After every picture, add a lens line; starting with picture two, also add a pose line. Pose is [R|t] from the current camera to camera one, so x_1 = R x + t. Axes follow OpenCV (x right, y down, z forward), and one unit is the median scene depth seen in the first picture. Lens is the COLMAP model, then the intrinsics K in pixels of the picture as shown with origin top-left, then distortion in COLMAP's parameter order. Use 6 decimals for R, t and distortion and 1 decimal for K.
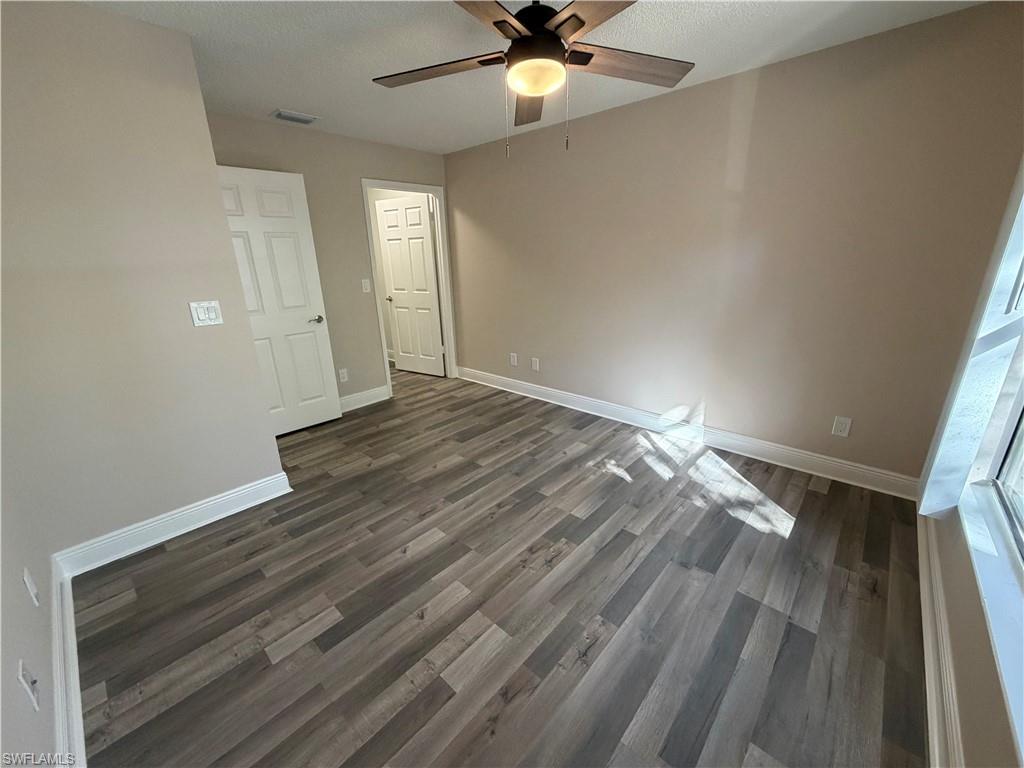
lens RADIAL K [[407.6, 0, 509.7], [0, 407.6, 385.0], [0, 0, 1]] dist [0.001110, -0.000038]
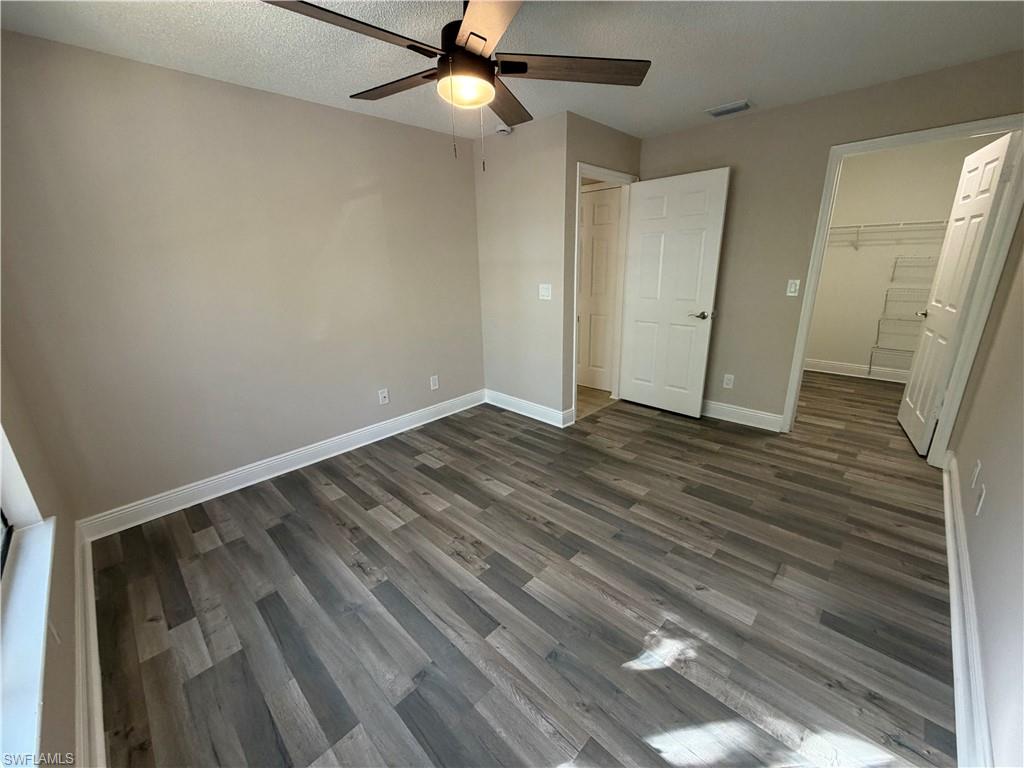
lens RADIAL K [[407.6, 0, 509.7], [0, 407.6, 385.0], [0, 0, 1]] dist [0.001110, -0.000038]
pose [[-0.032221, 0.319353, -0.947088, 0.702189], [-0.278279, 0.907245, 0.315385, -0.246457], [0.959960, 0.273717, 0.059637, 0.694468]]
